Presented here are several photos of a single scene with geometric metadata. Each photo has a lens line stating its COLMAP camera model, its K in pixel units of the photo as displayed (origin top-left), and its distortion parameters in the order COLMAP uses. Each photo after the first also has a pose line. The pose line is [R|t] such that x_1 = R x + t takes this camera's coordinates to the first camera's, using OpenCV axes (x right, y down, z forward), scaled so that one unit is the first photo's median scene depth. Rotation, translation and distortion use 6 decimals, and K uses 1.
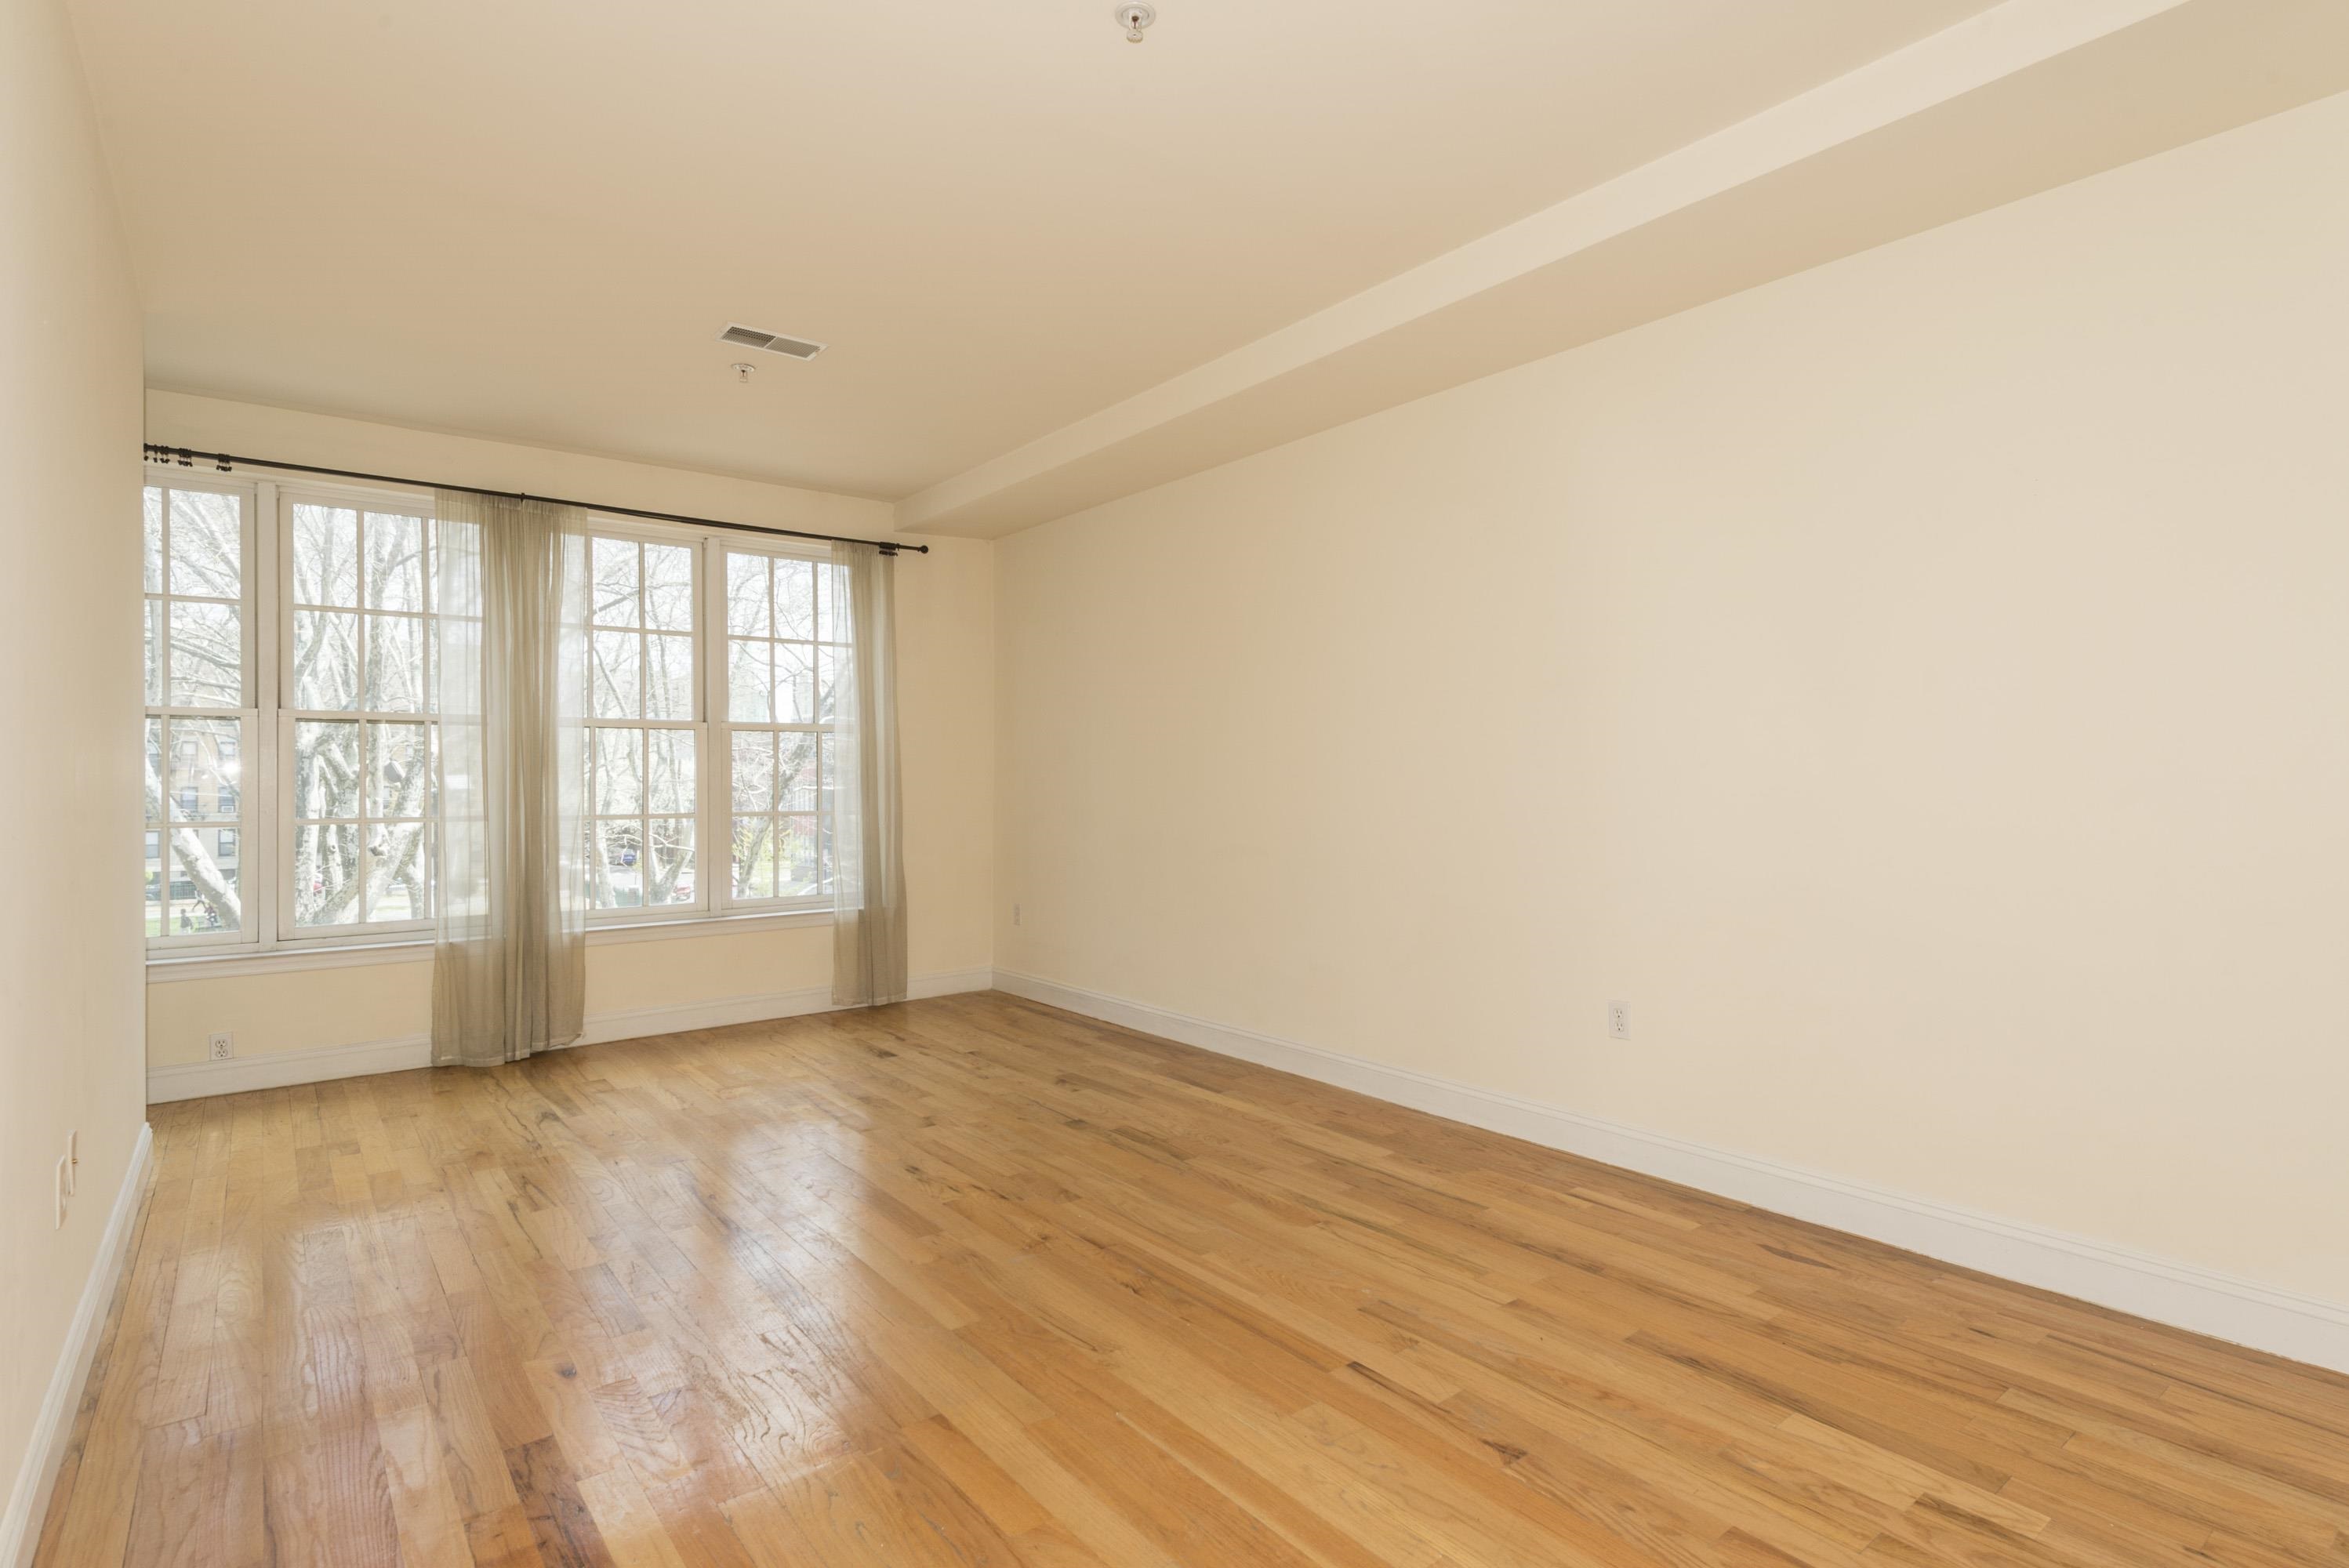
lens RADIAL K [[1168.0, 0, 1183.0], [0, 1168.0, 777.6], [0, 0, 1]] dist [0.021824, -0.009699]
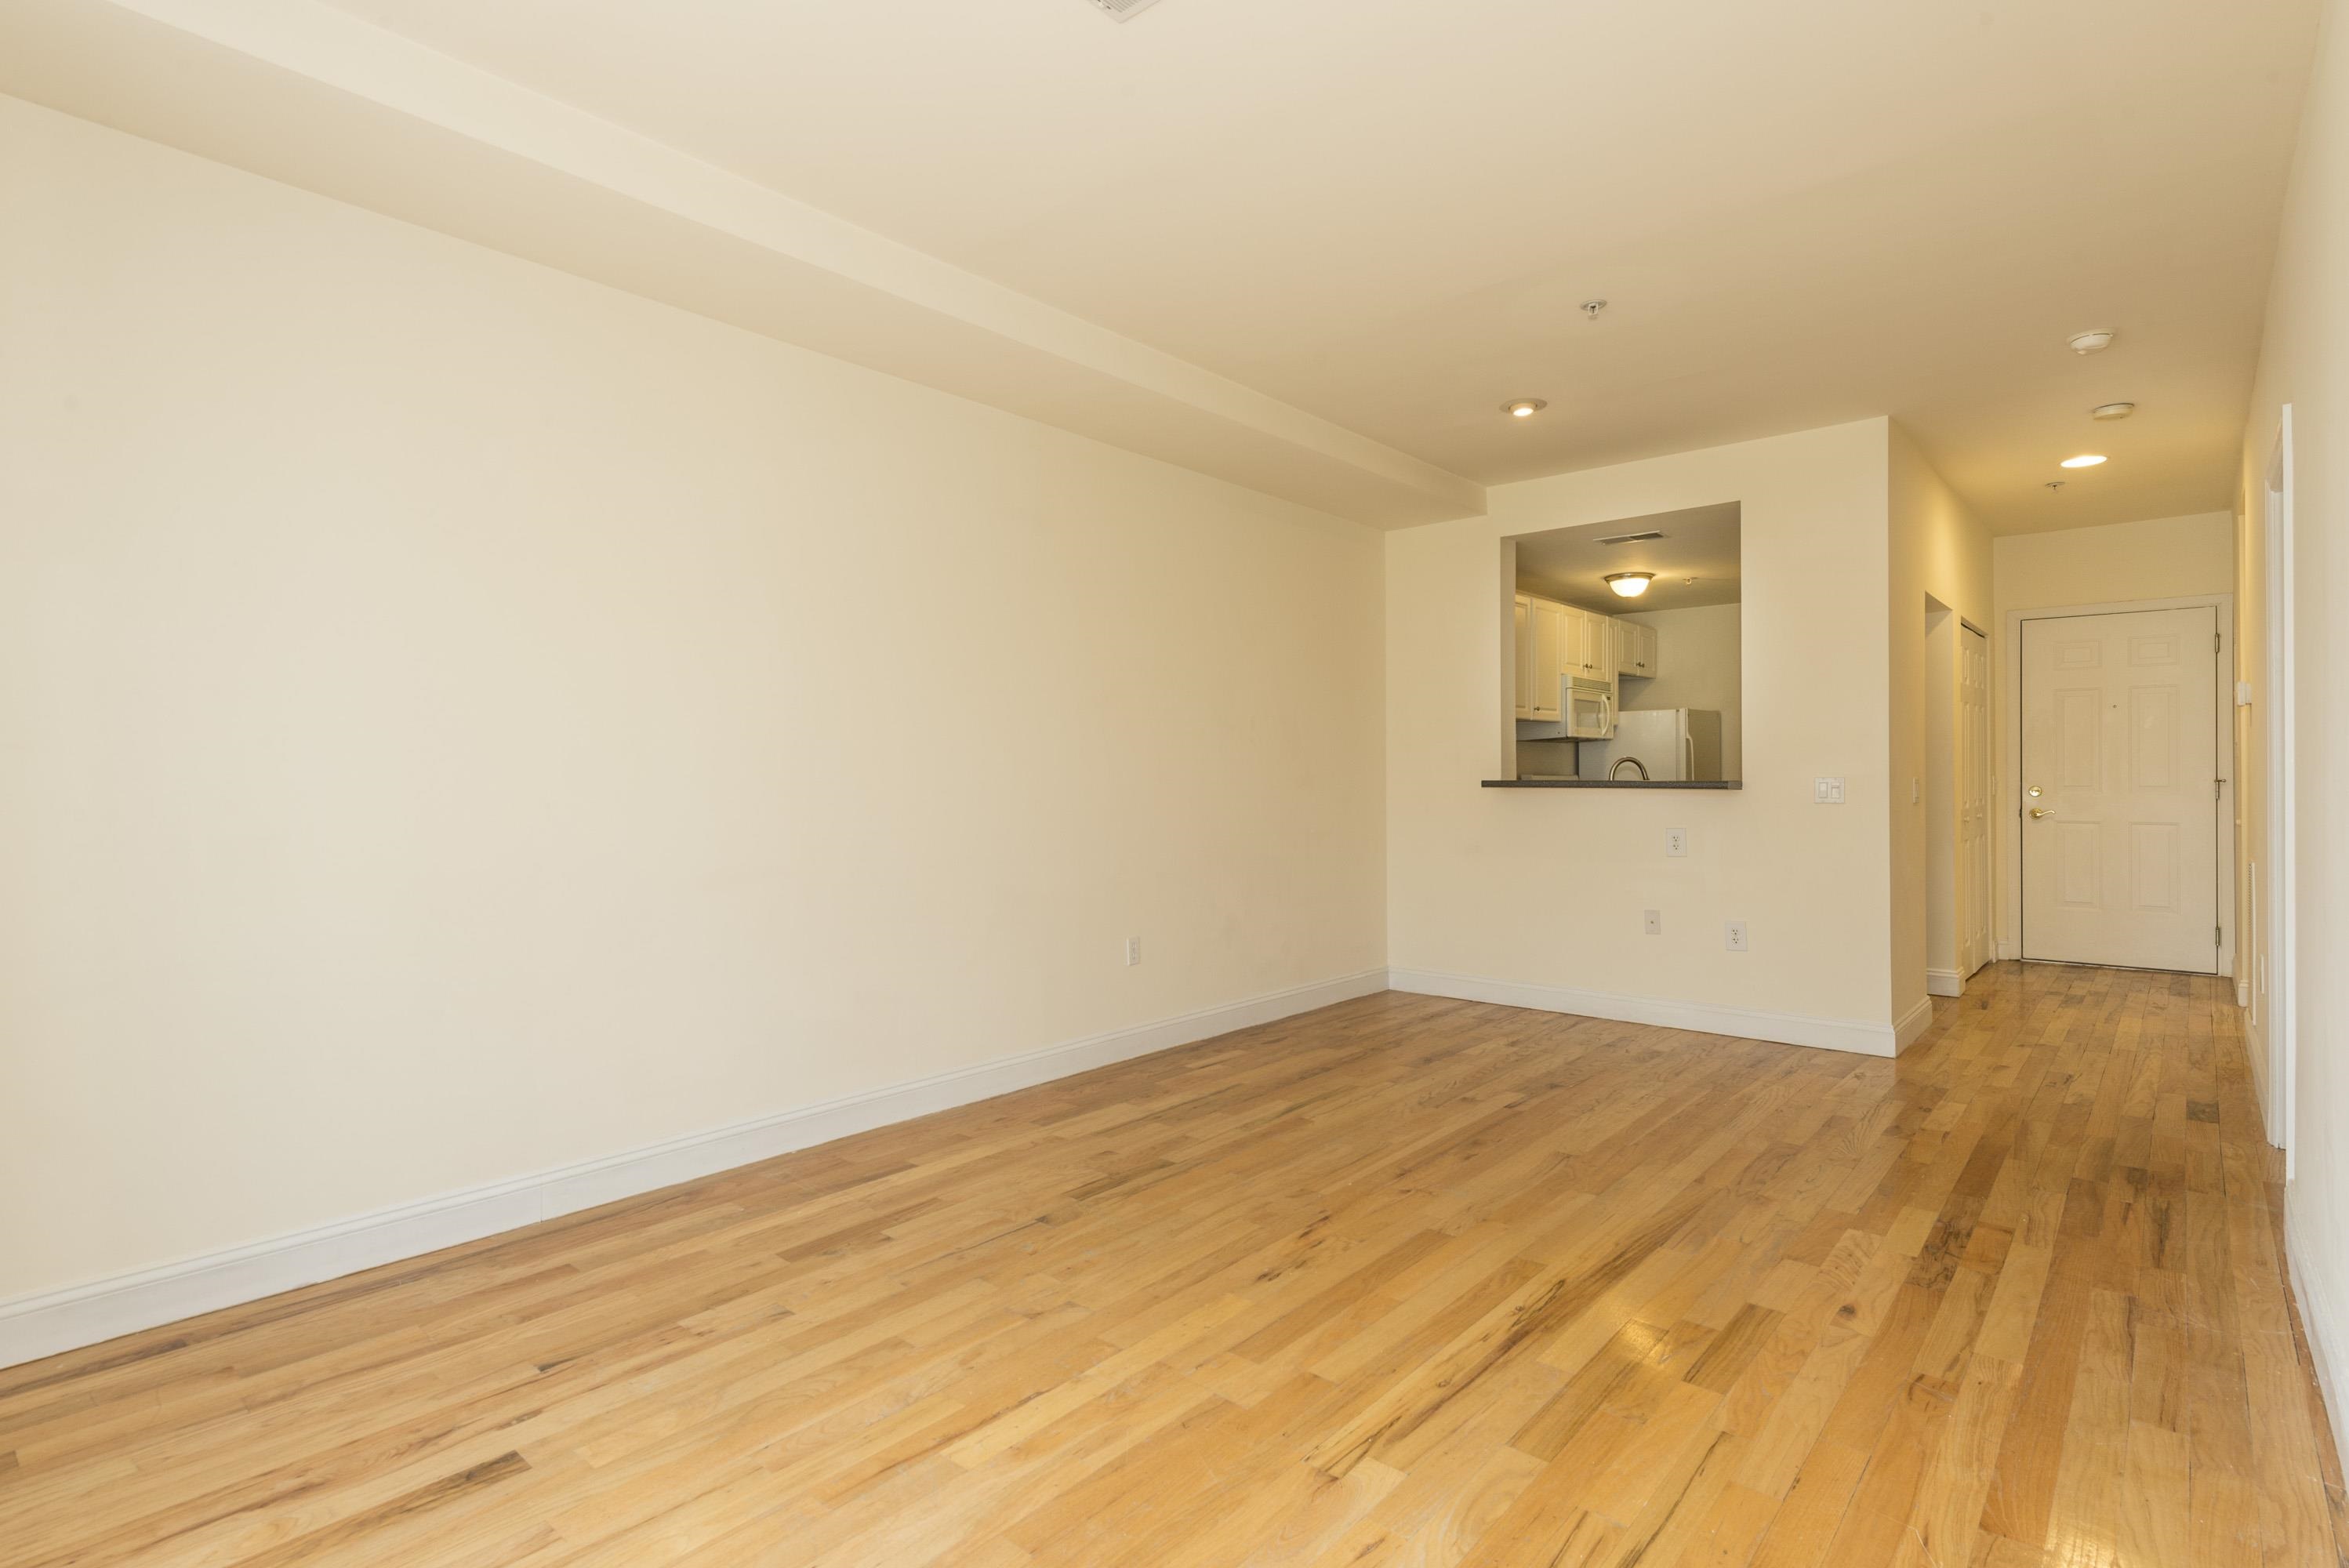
lens RADIAL K [[1168.0, 0, 1183.0], [0, 1168.0, 777.6], [0, 0, 1]] dist [0.021824, -0.009699]
pose [[-0.198026, 0.004540, 0.980186, -0.954058], [0.003304, 0.999987, -0.003964, 0.009195], [-0.980191, 0.002453, -0.198038, 1.179056]]
